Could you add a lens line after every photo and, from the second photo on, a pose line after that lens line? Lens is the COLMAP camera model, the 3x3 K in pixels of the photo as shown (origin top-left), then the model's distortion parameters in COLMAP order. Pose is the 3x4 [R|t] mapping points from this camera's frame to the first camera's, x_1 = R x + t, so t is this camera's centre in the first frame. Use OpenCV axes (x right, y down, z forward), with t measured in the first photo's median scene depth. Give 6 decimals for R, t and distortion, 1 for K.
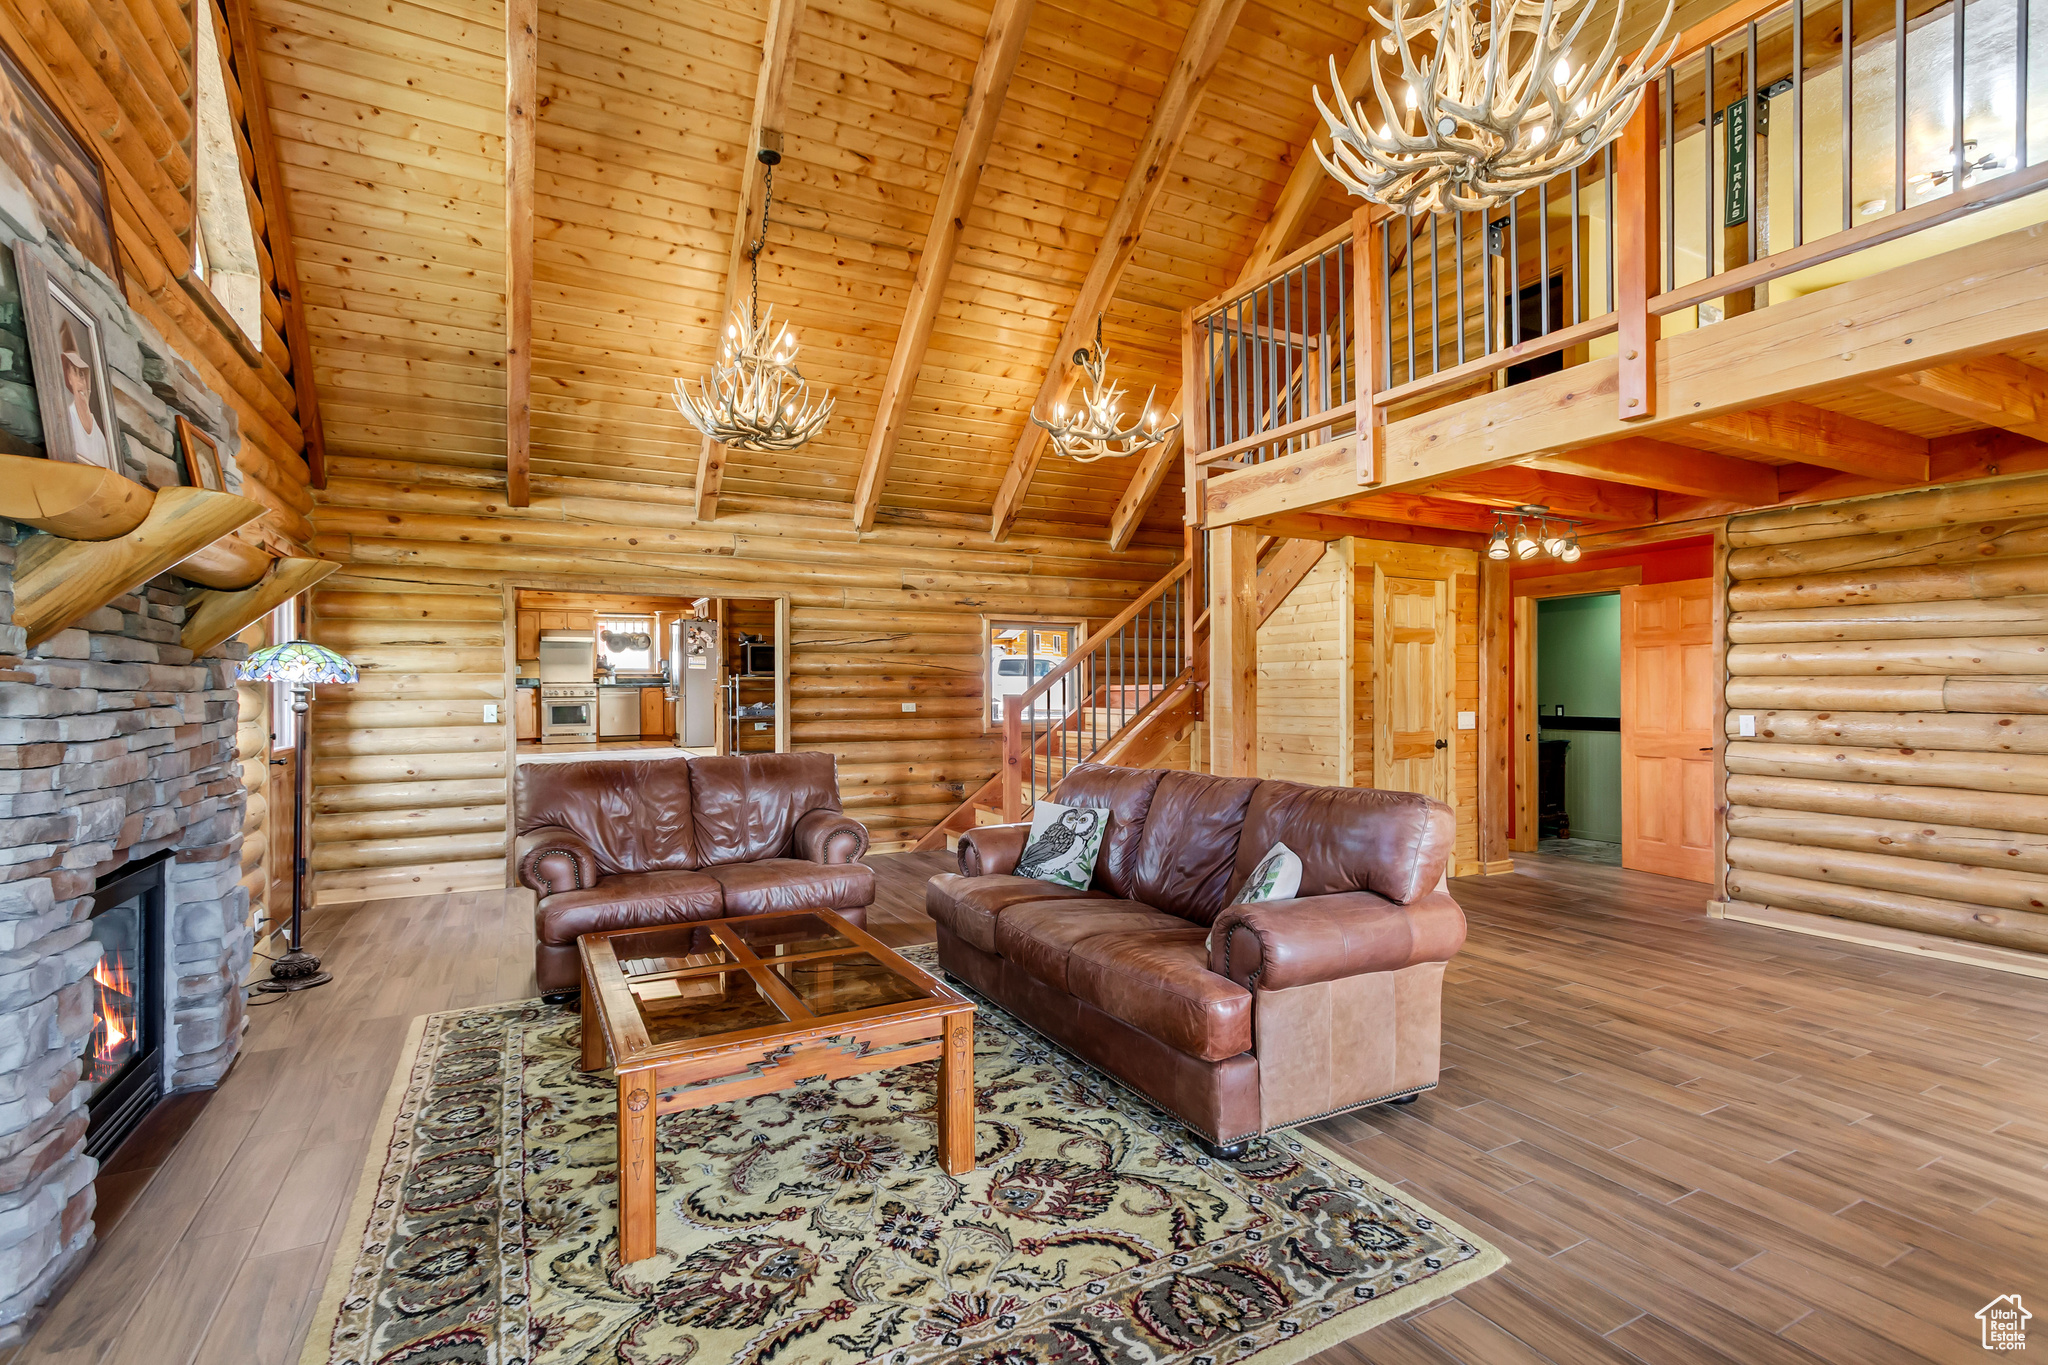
lens RADIAL K [[952.3, 0, 1023.1], [0, 952.3, 681.8], [0, 0, 1]] dist [0.009571, -0.002220]
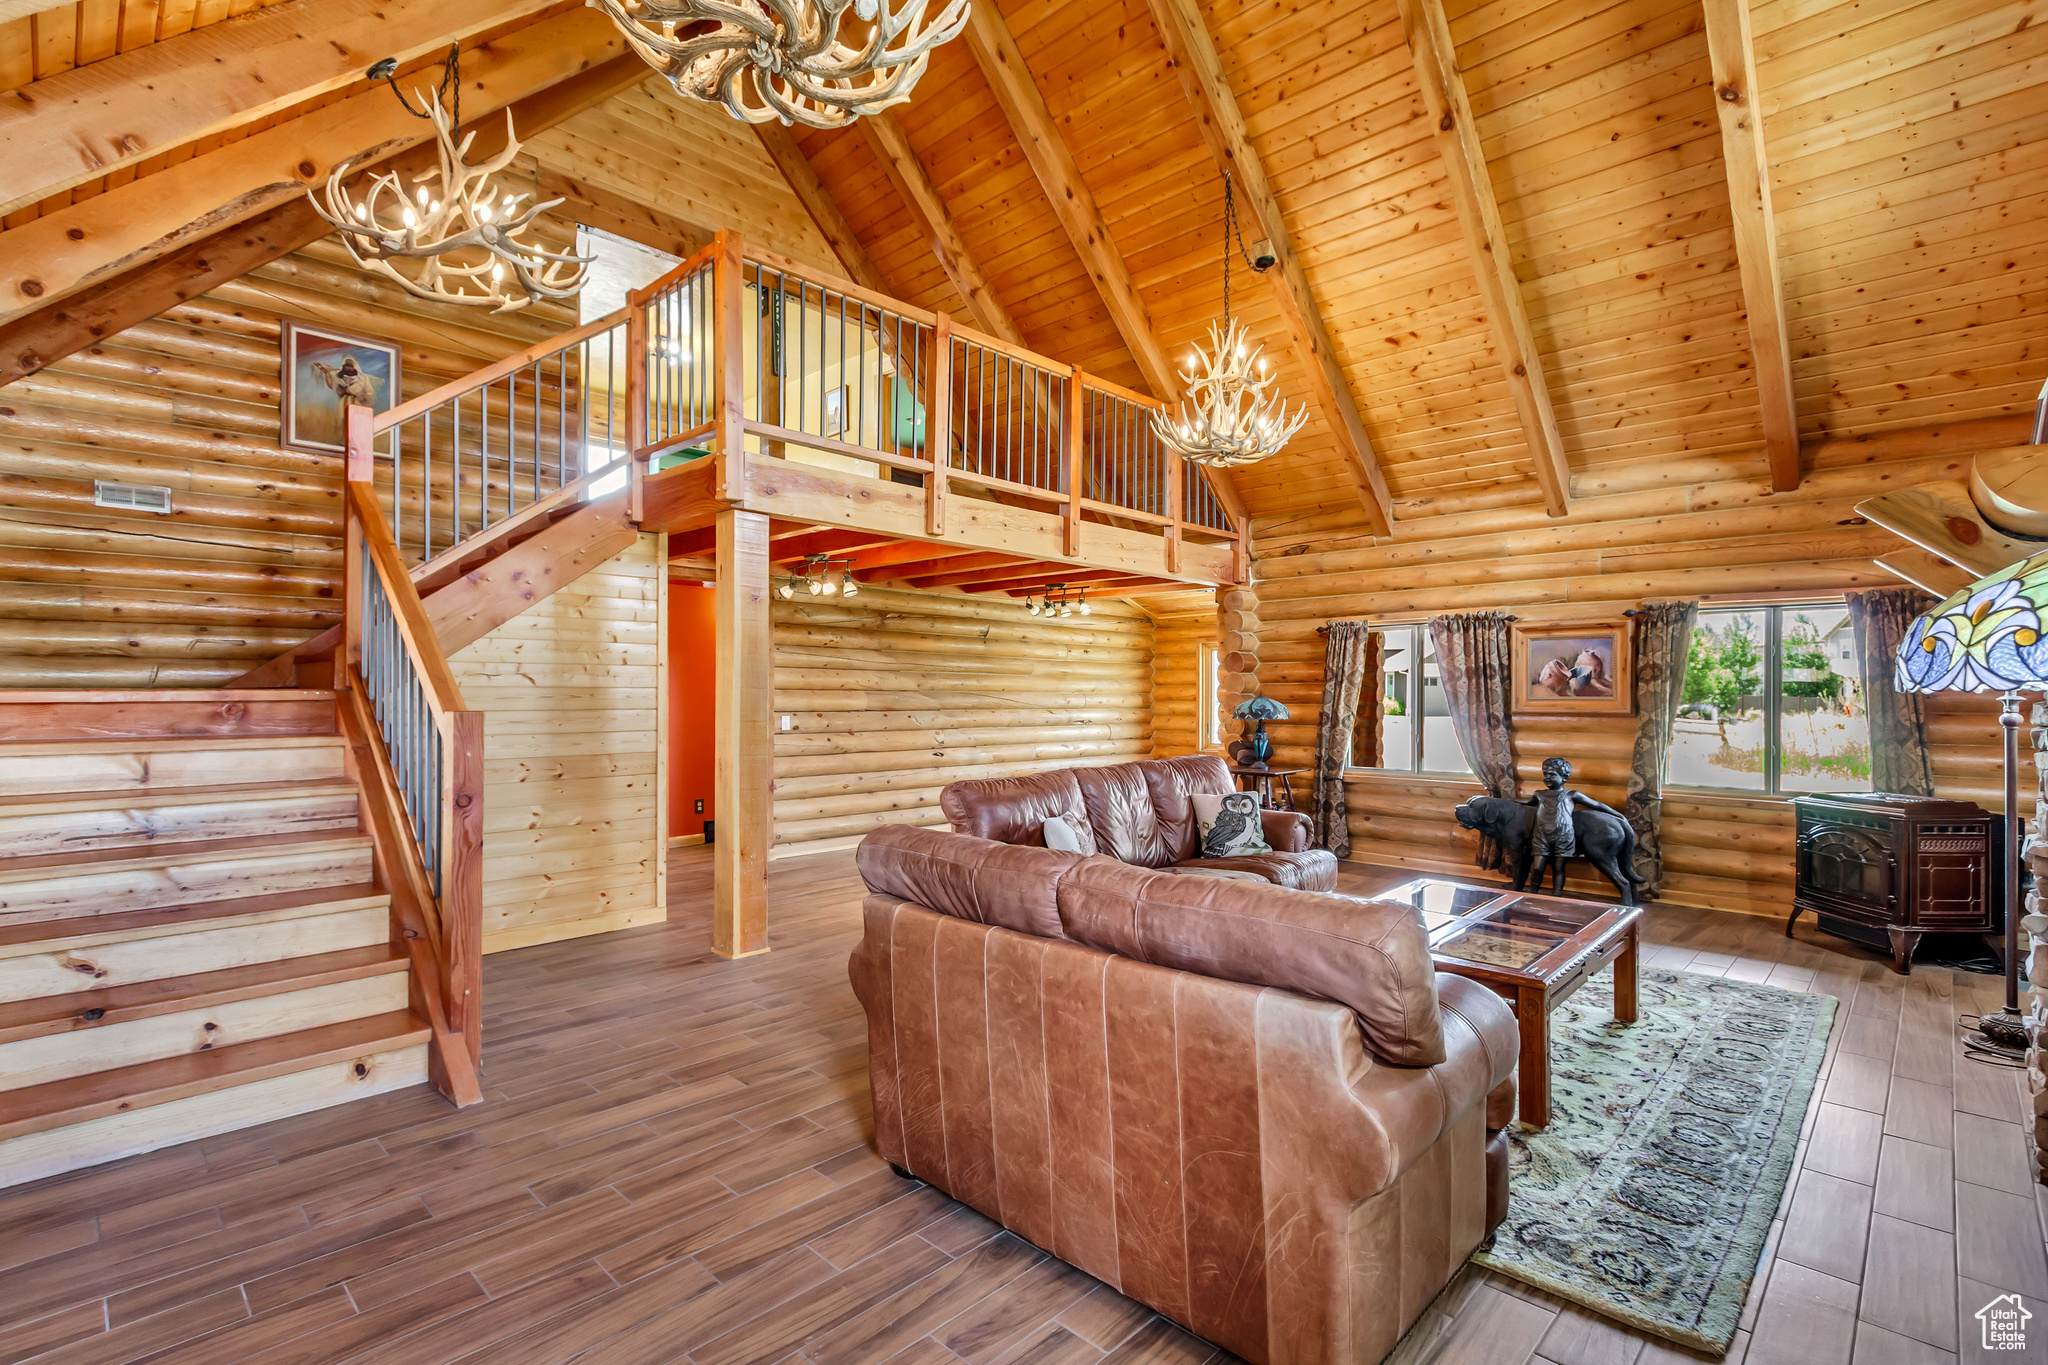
lens RADIAL K [[952.3, 0, 1021.3], [0, 952.3, 692.8], [0, 0, 1]] dist [0.009571, -0.002220]
pose [[-0.313106, 0.001409, 0.949717, -1.217692], [-0.005202, 0.999981, -0.003198, 0.002402], [-0.949704, -0.005942, -0.313093, 1.837380]]
